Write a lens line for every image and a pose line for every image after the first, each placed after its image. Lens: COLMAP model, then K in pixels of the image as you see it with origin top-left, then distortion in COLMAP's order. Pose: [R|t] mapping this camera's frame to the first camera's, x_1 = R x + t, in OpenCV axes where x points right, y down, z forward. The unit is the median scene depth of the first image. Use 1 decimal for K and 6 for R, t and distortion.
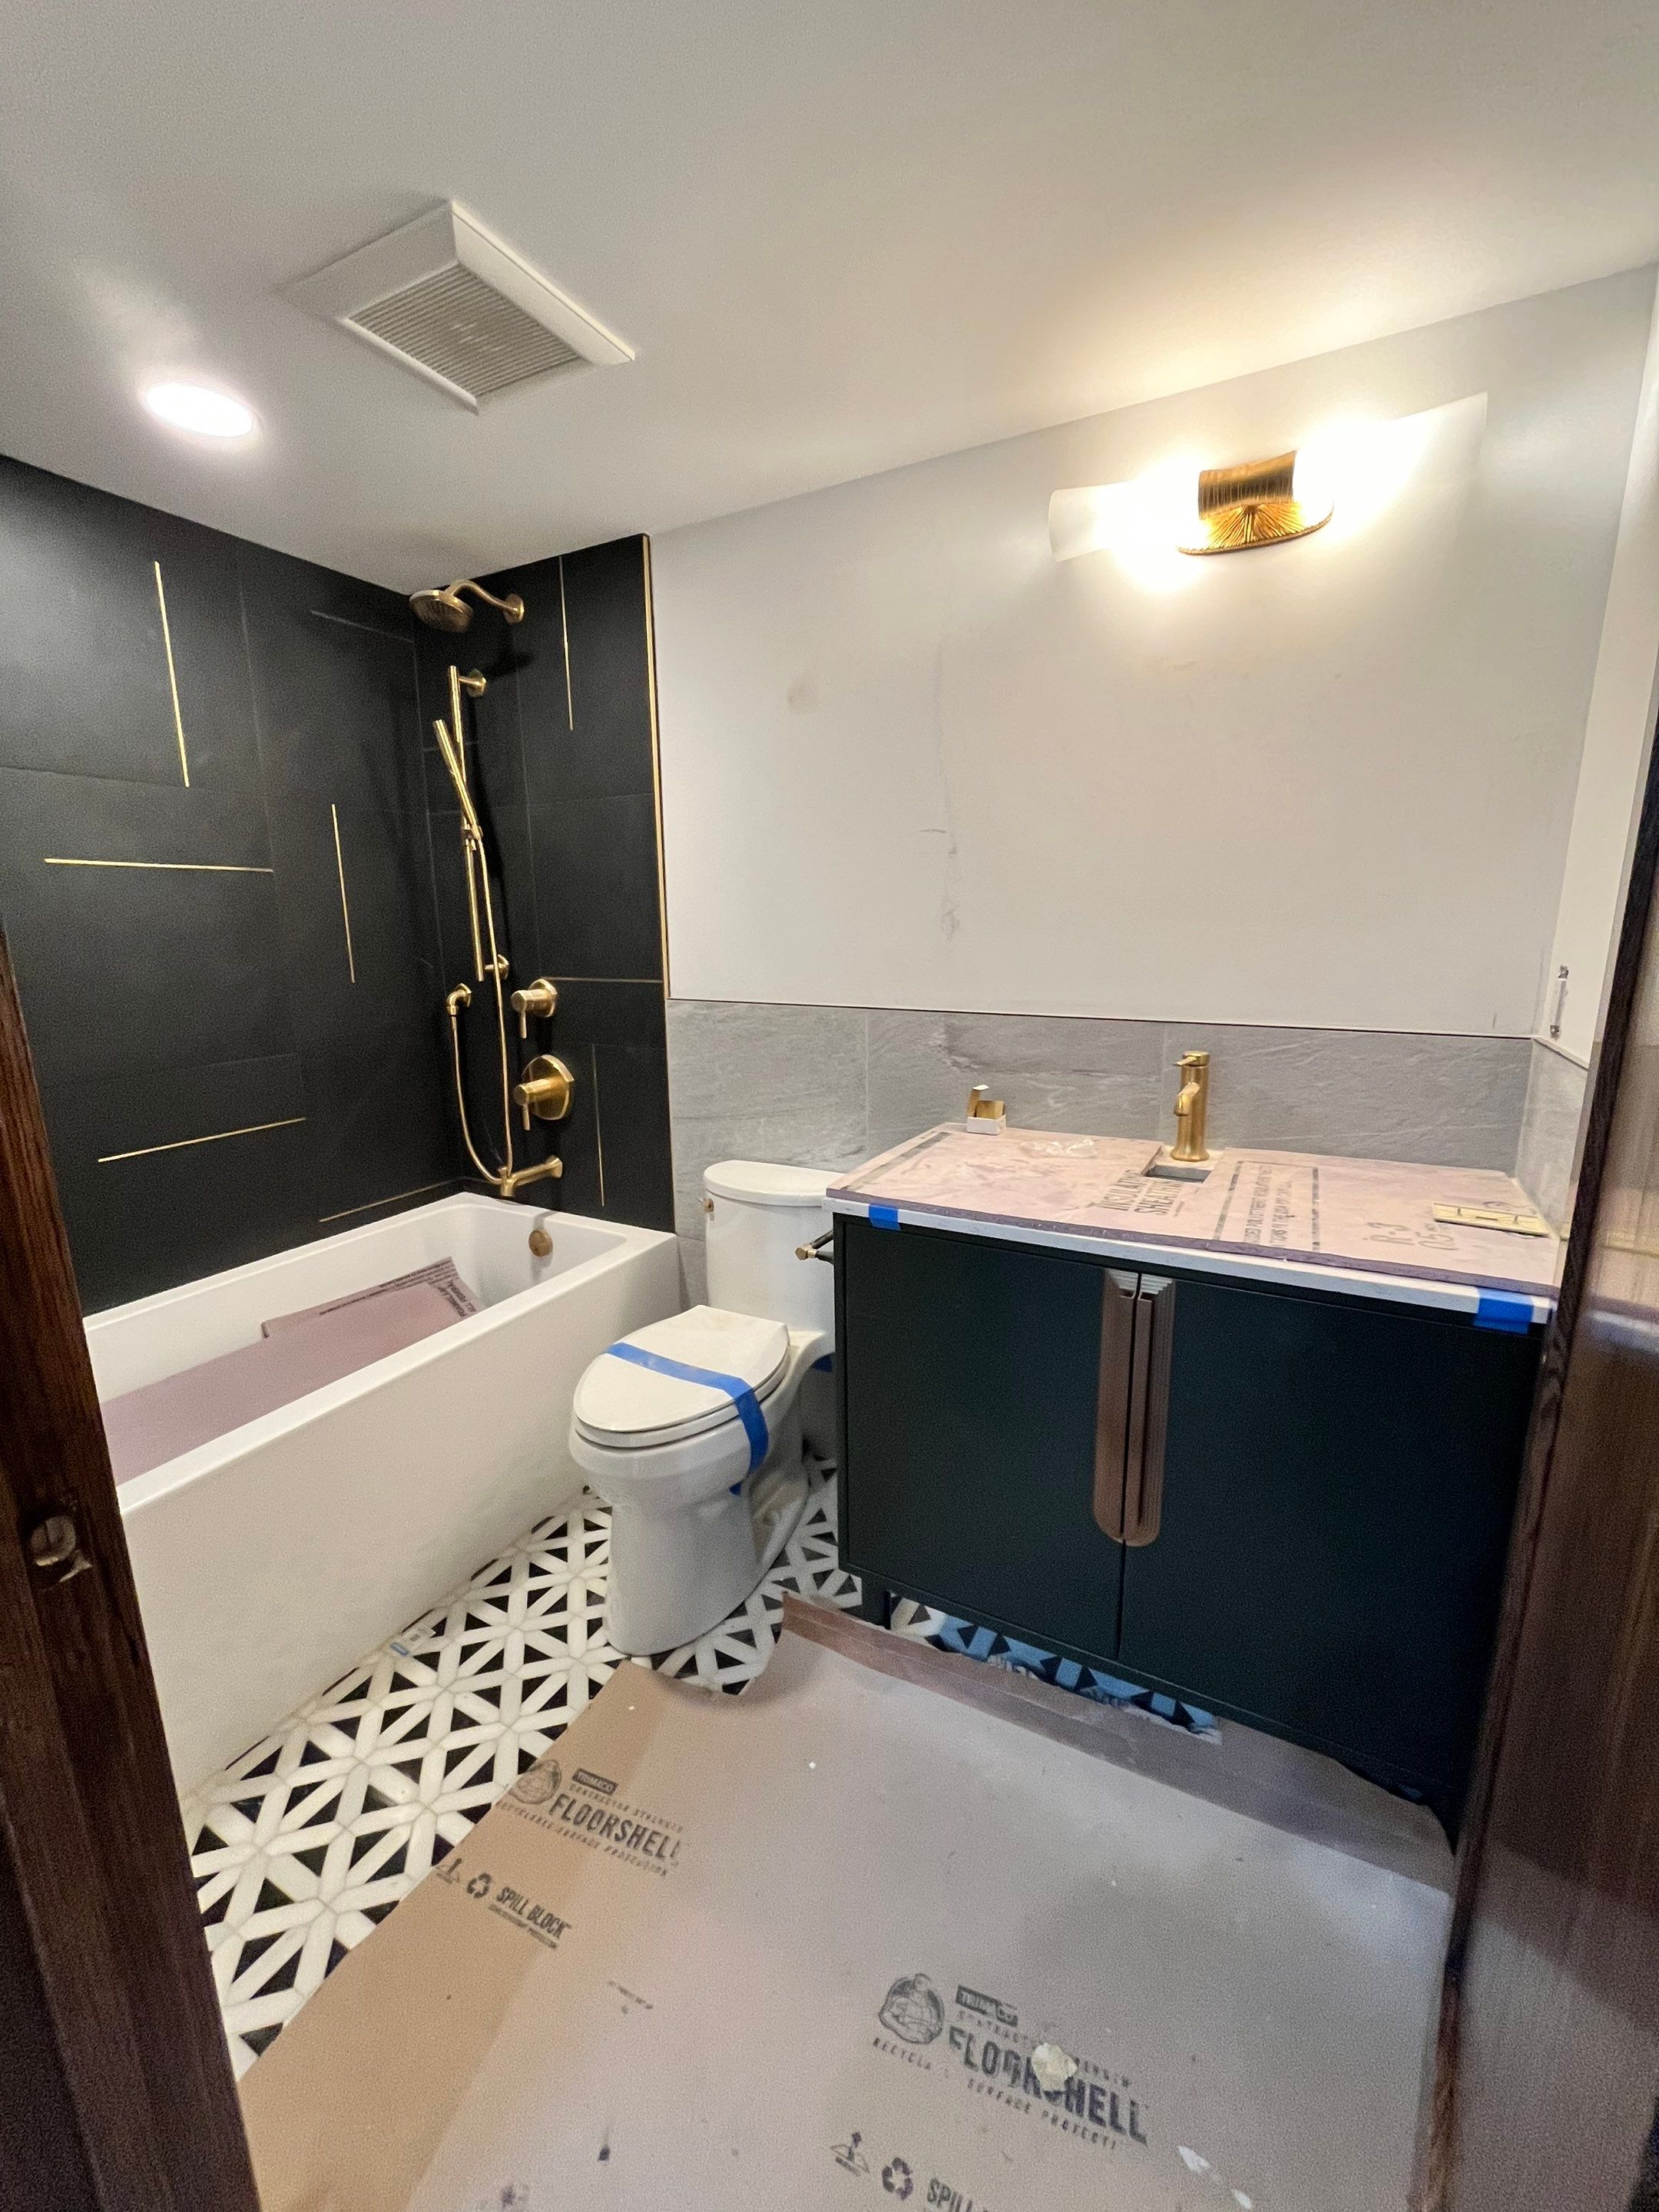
lens RADIAL K [[893.7, 0, 826.0], [0, 893.7, 1103.4], [0, 0, 1]] dist [-0.001117, -0.000712]
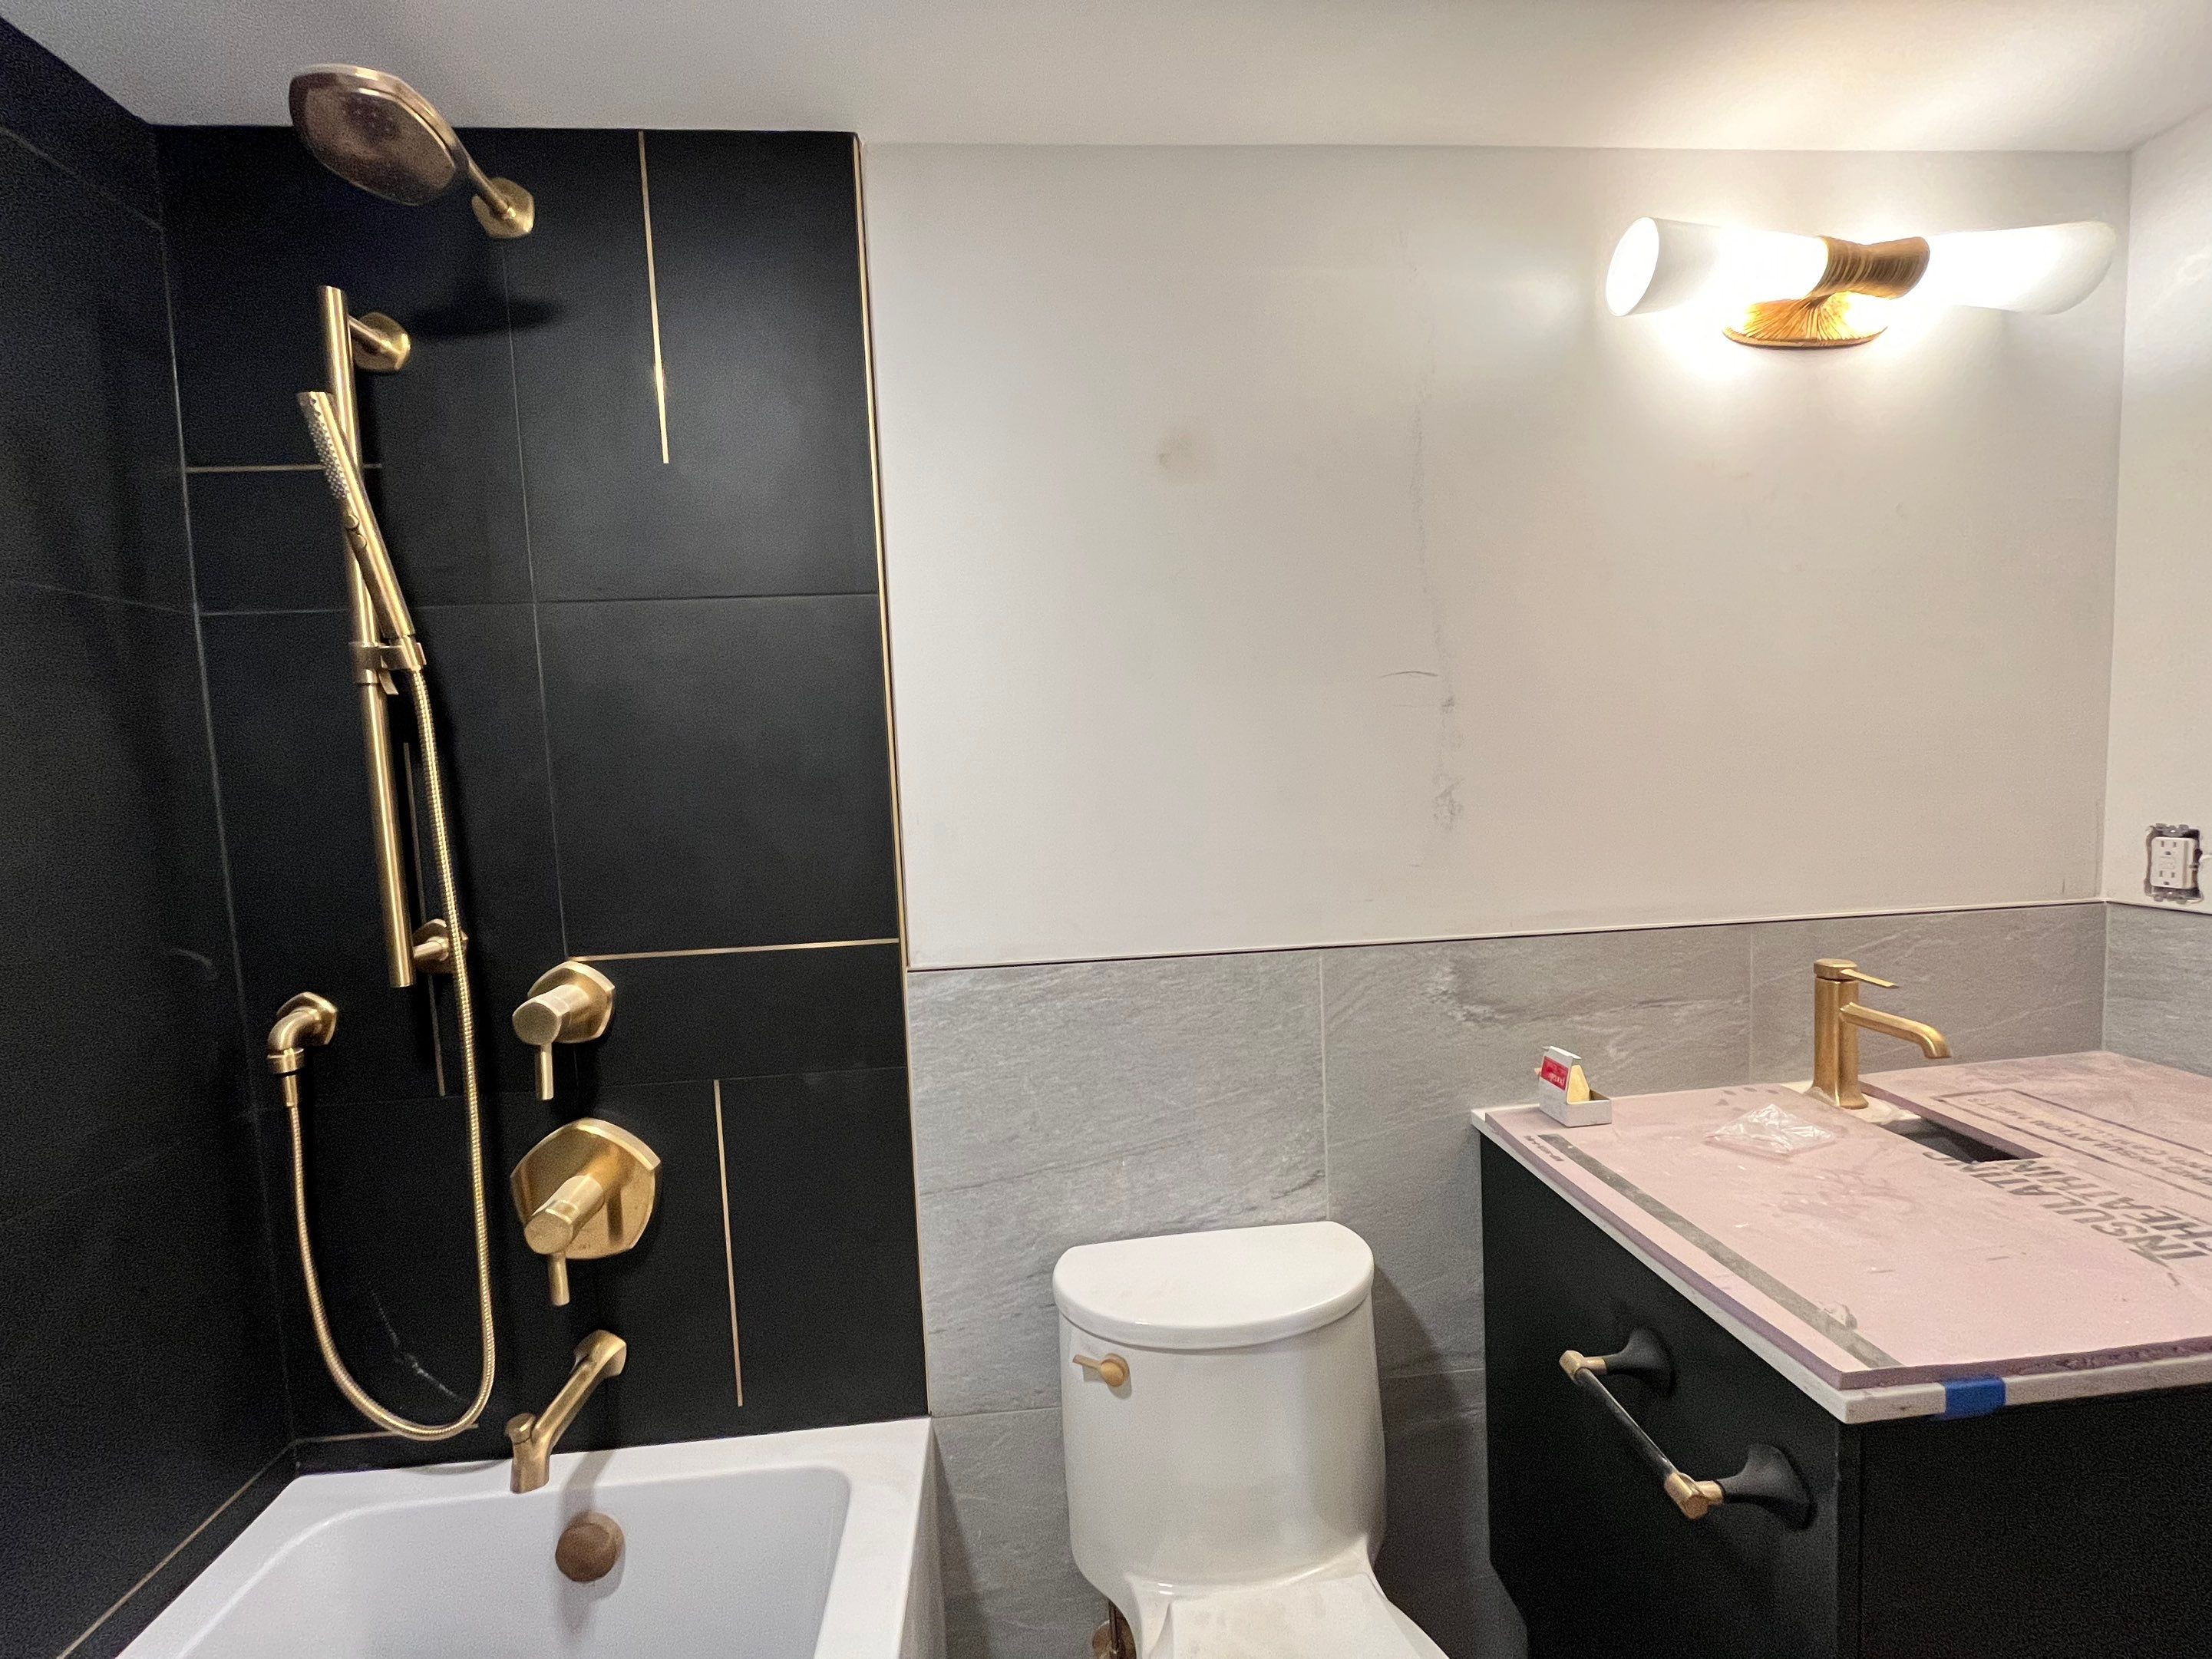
lens RADIAL K [[893.6, 0, 1098.8], [0, 893.6, 829.8], [0, 0, 1]] dist [-0.001117, -0.000712]
pose [[0.835255, -0.066736, 0.545798, -0.368765], [0.145883, 0.983931, -0.102944, -0.129329], [-0.530158, 0.165608, 0.831569, 0.488910]]
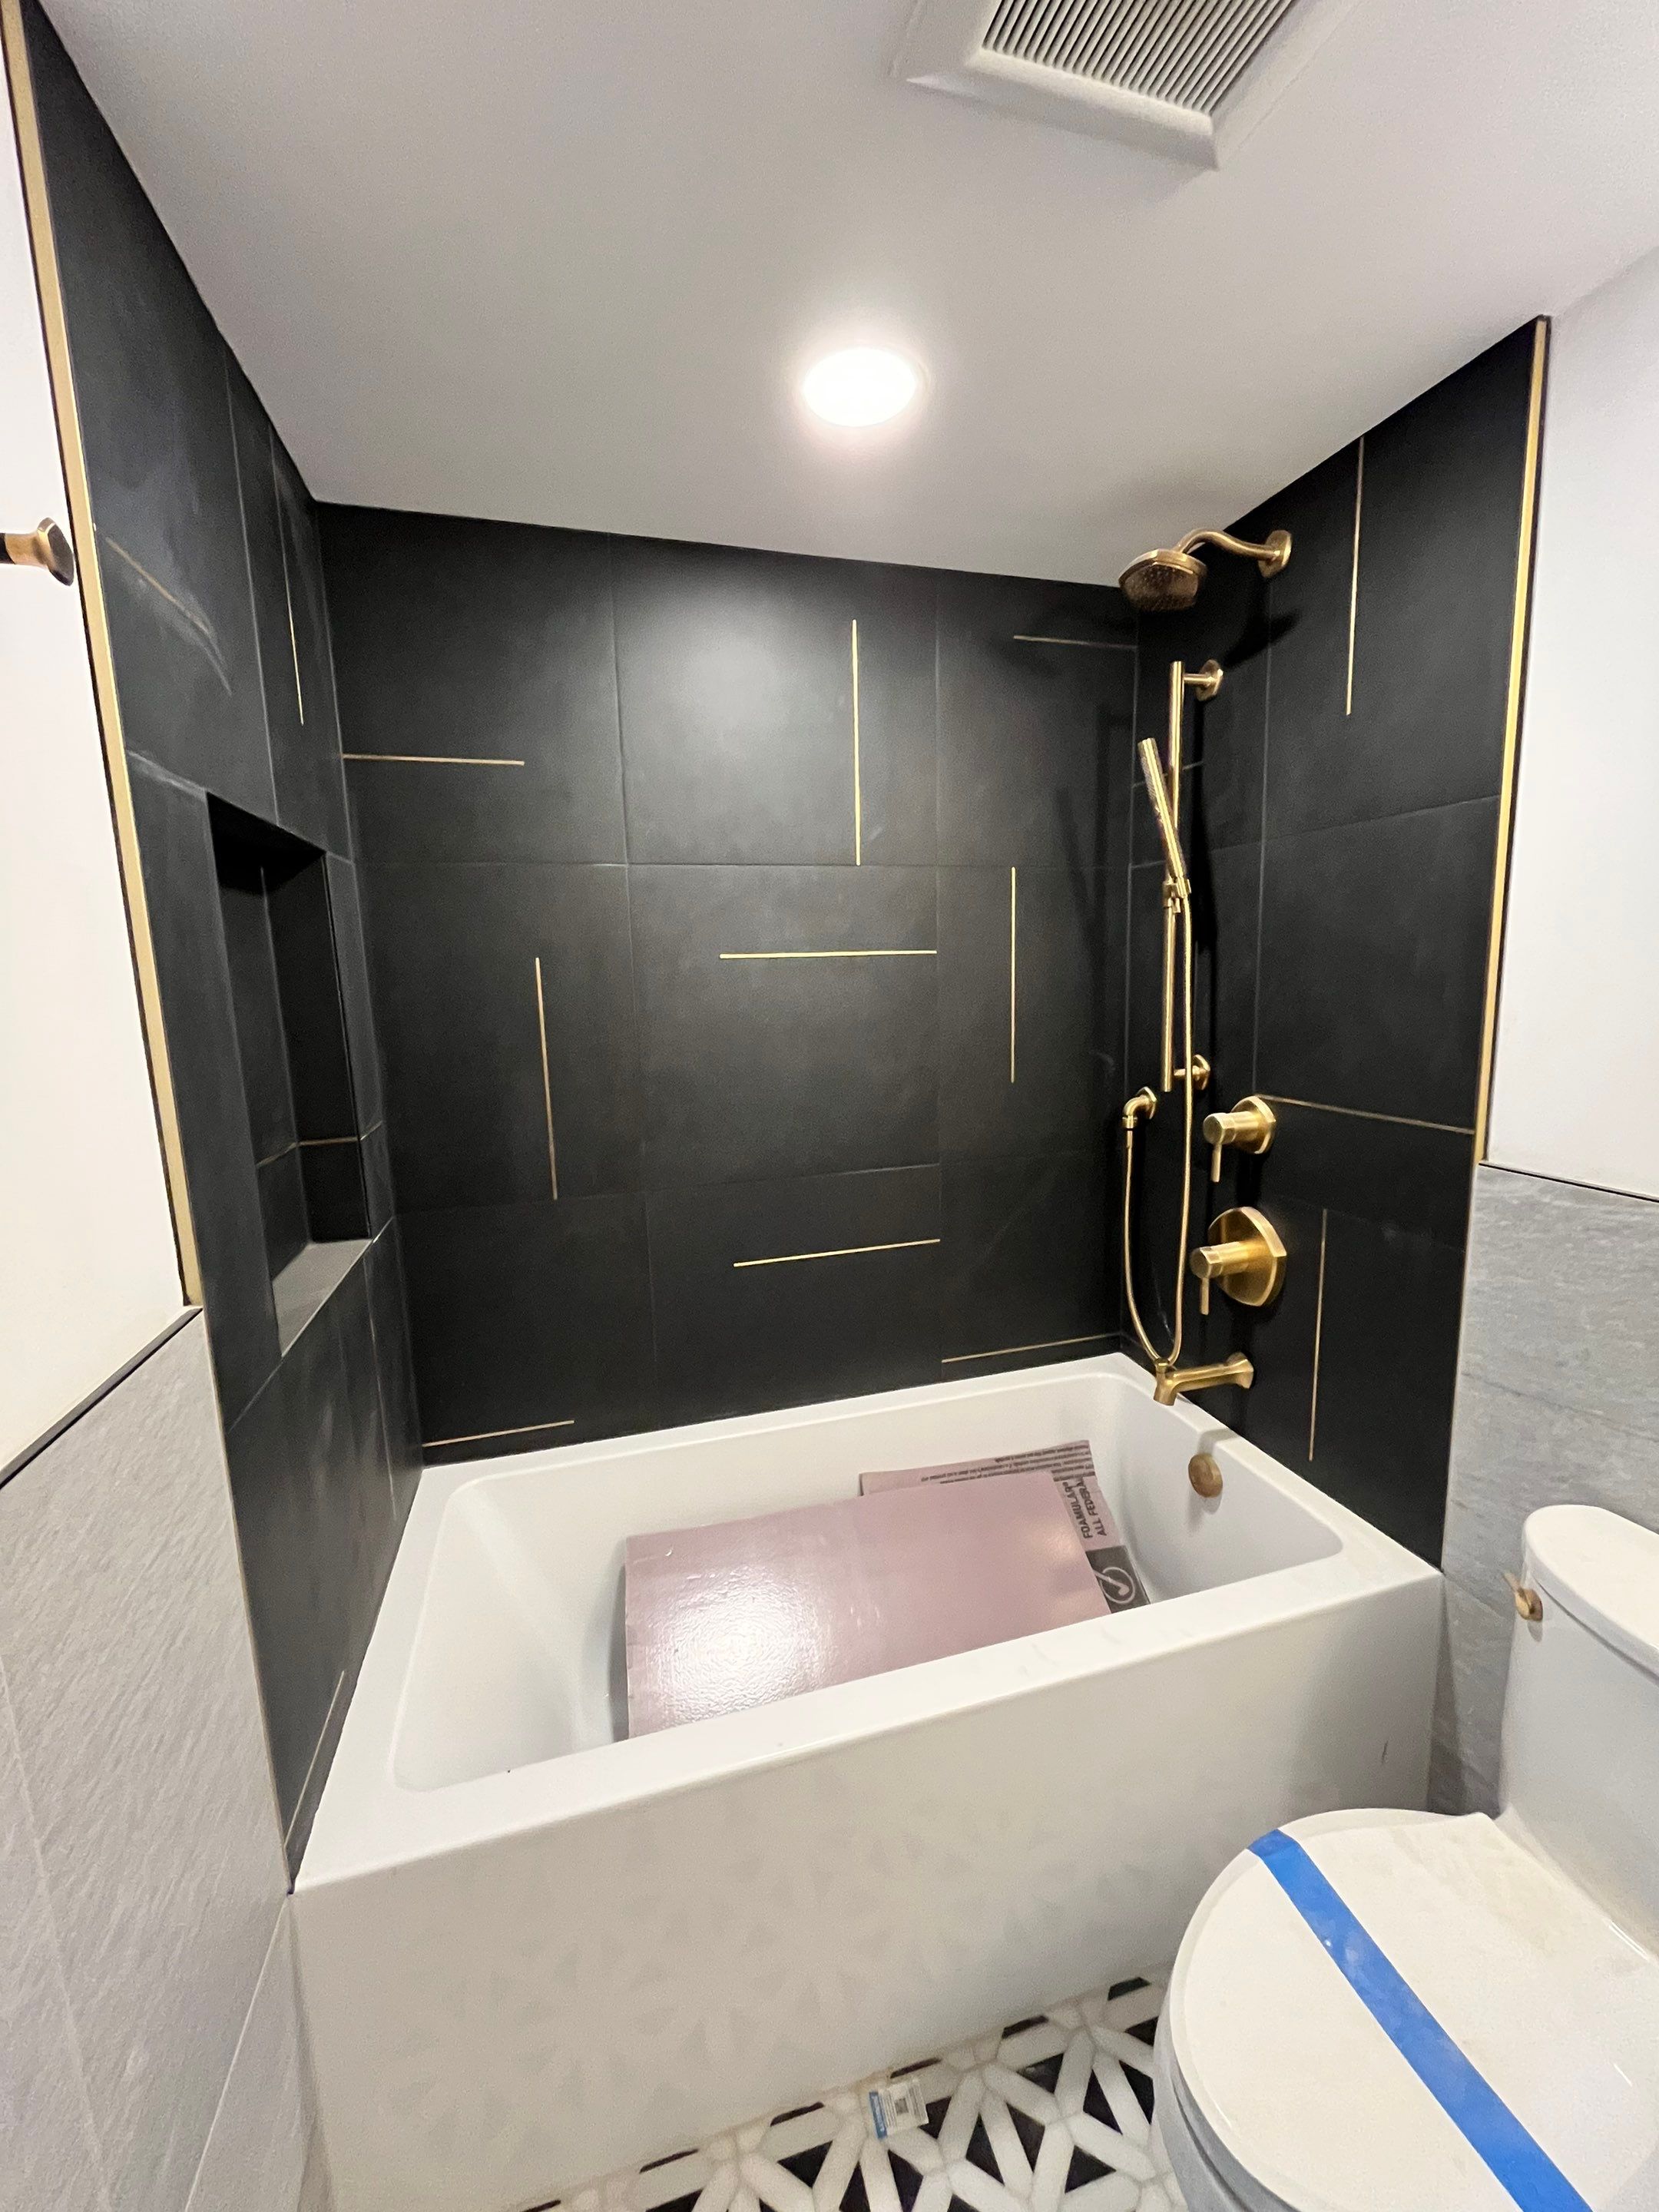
lens RADIAL K [[893.7, 0, 827.7], [0, 893.7, 1101.5], [0, 0, 1]] dist [-0.001117, -0.000712]
pose [[0.702846, 0.092921, -0.705247, -0.075846], [-0.123149, 0.992356, 0.008019, -0.110885], [0.700601, 0.081214, 0.708916, 0.326576]]
